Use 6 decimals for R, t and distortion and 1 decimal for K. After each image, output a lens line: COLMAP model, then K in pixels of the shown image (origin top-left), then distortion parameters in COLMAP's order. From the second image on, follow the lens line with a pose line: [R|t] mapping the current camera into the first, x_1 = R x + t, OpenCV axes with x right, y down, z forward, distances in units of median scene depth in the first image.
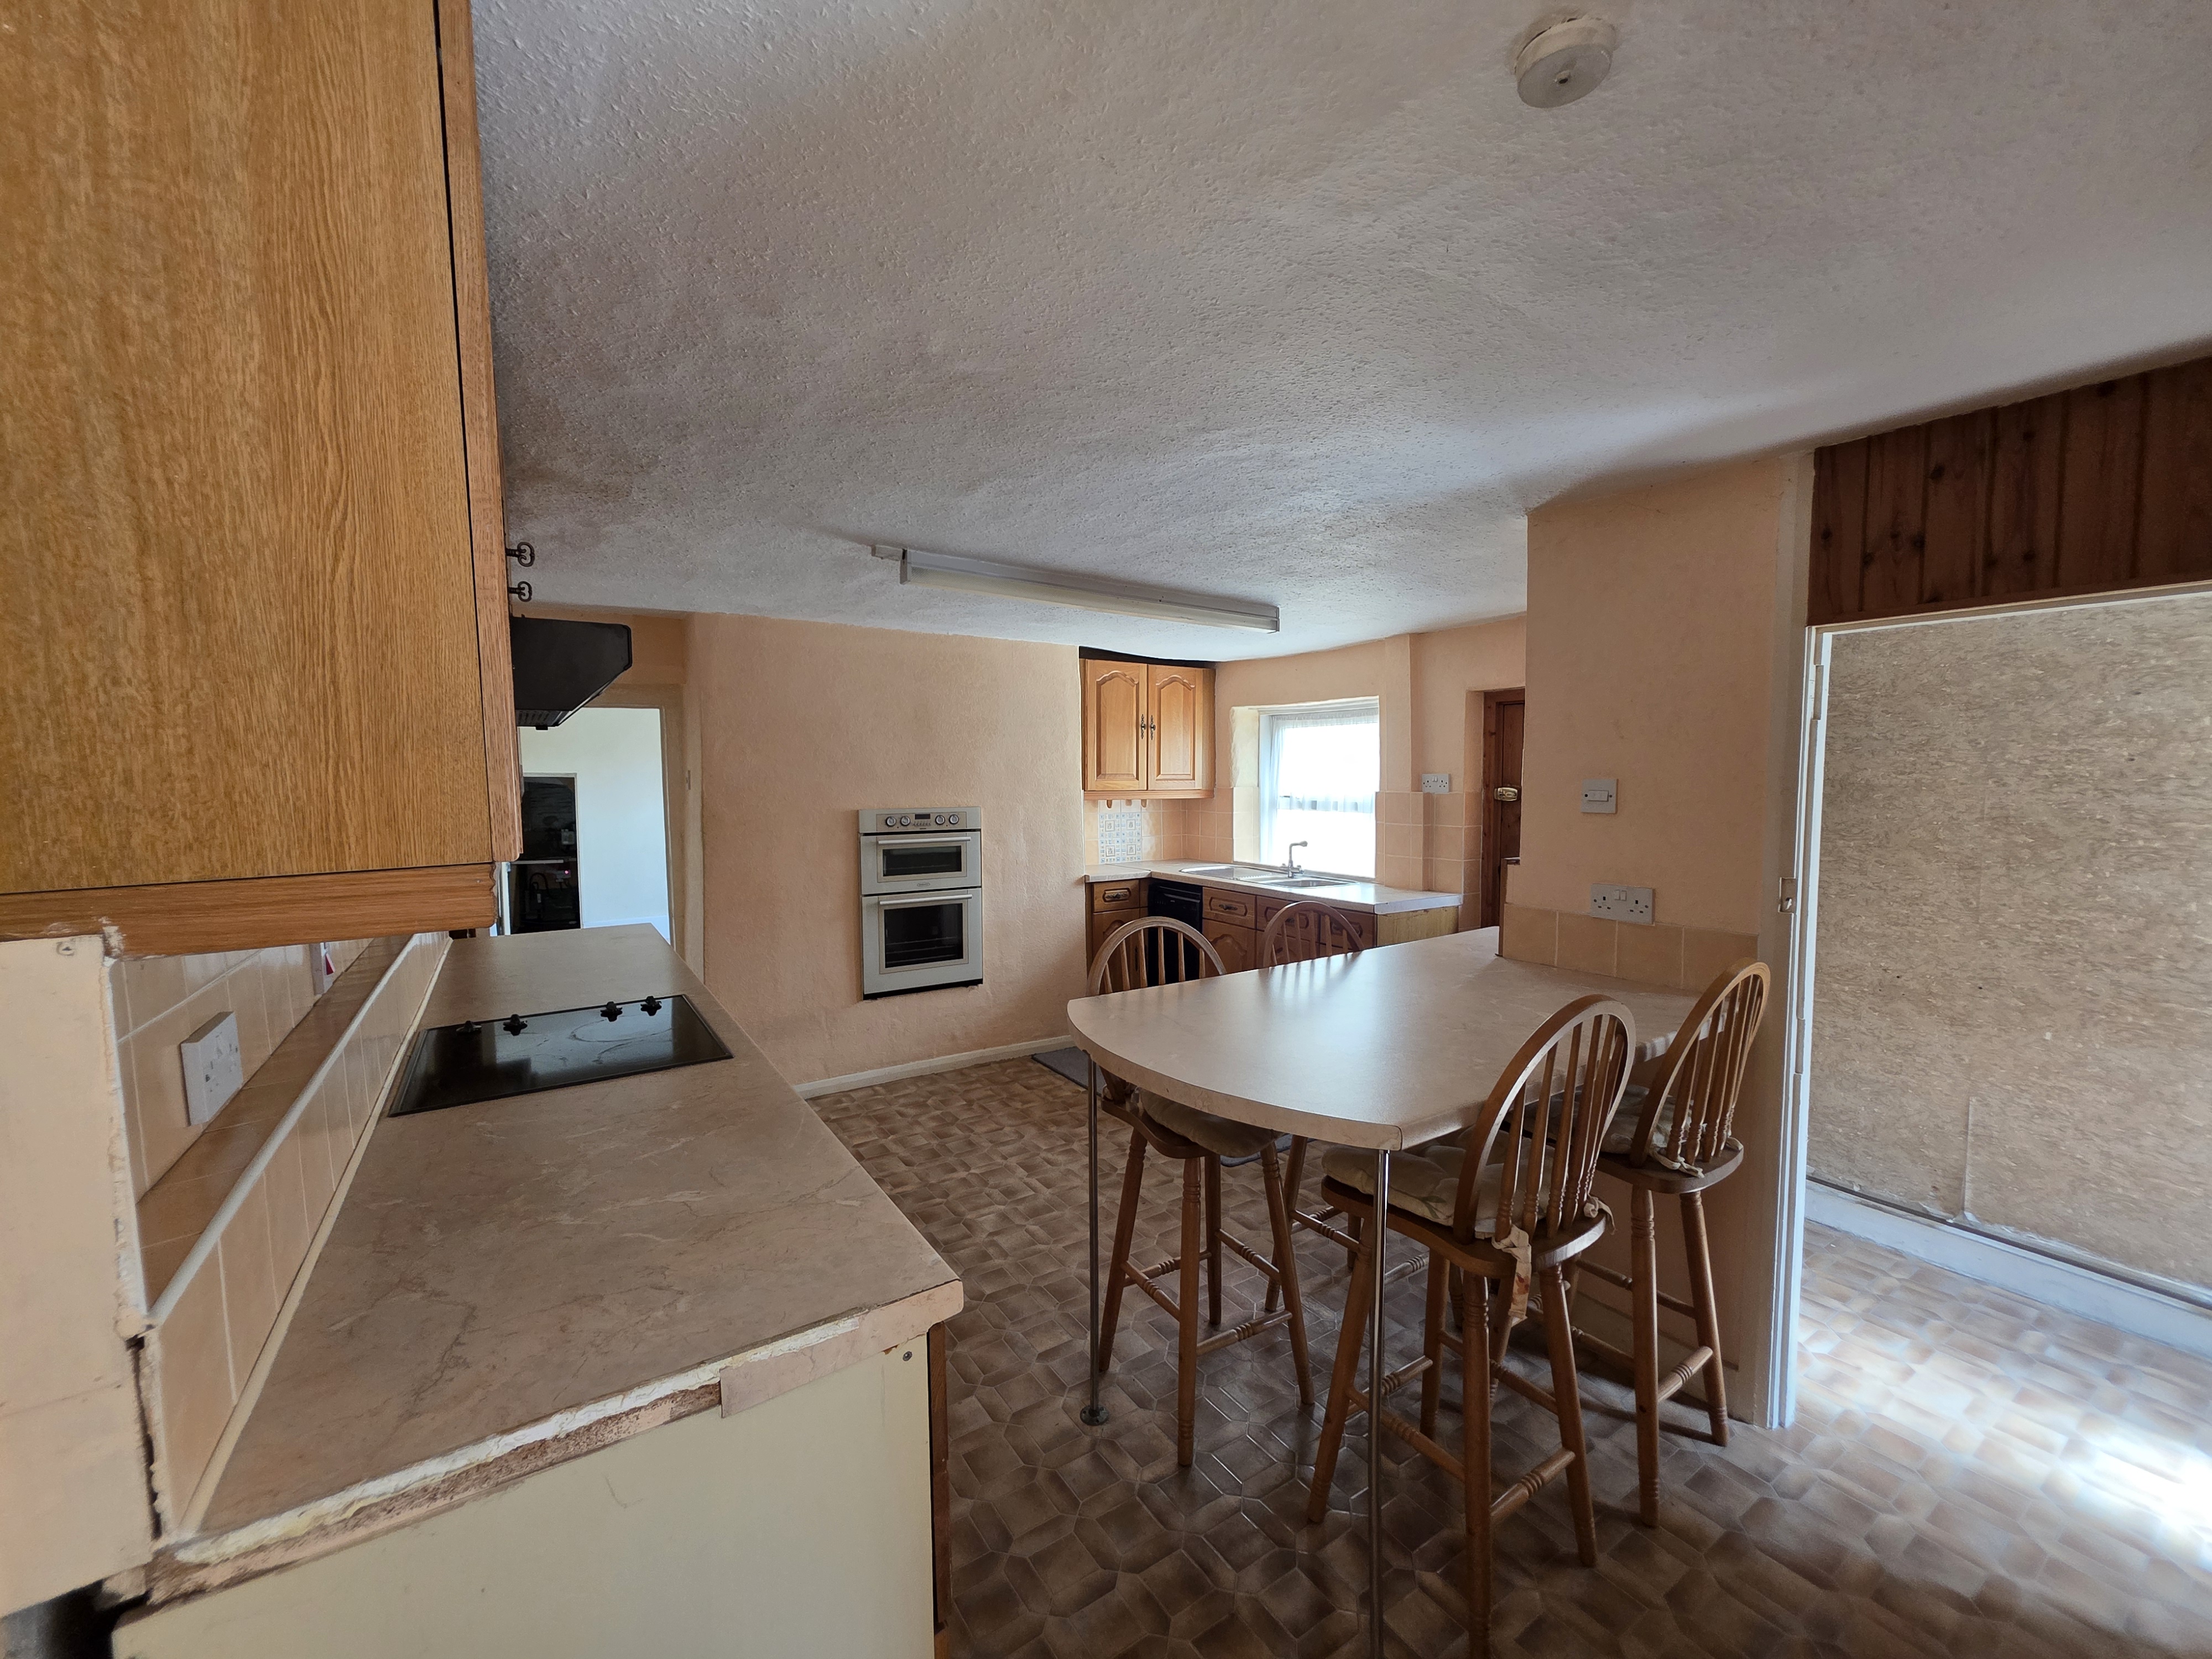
lens RADIAL K [[876.4, 0, 1106.0], [0, 876.4, 829.5], [0, 0, 1]] dist [0.000800, 0.000158]
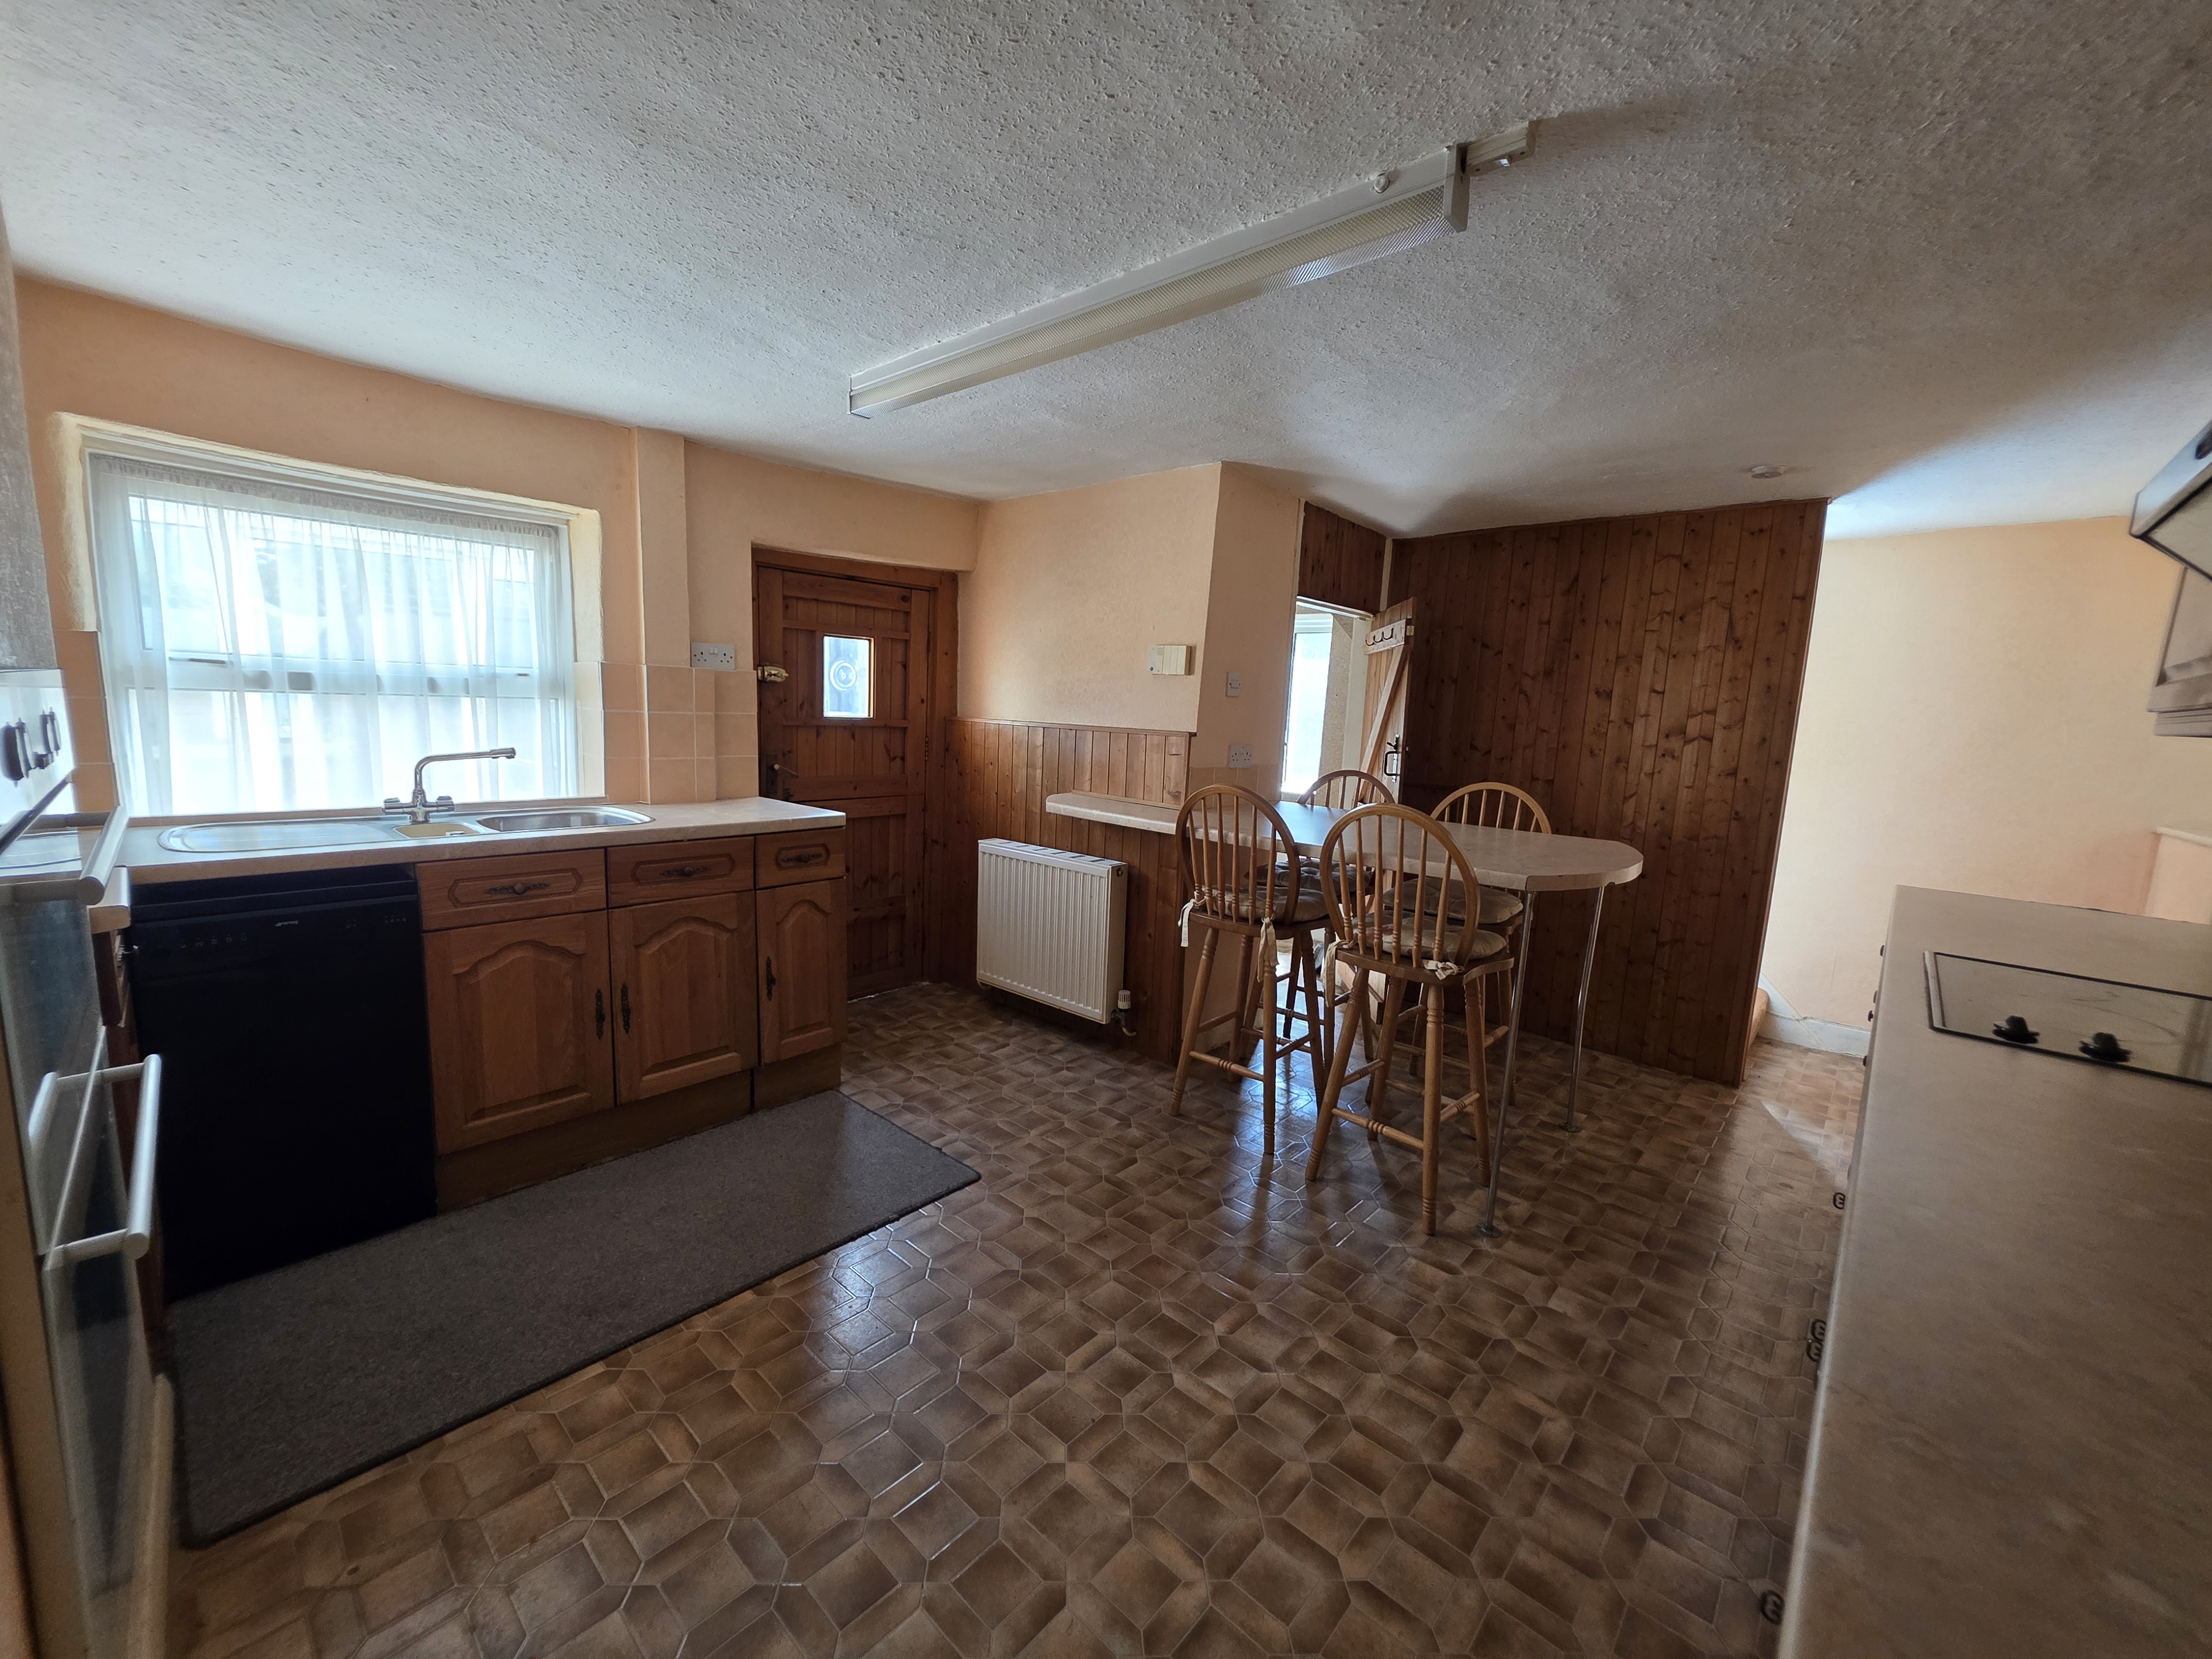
lens RADIAL K [[876.4, 0, 1106.0], [0, 876.4, 829.5], [0, 0, 1]] dist [0.000800, 0.000158]
pose [[-0.239916, -0.149536, 0.959208, -0.587443], [0.018254, 0.987196, 0.158465, -0.024388], [-0.970622, 0.055528, -0.234114, 1.110170]]
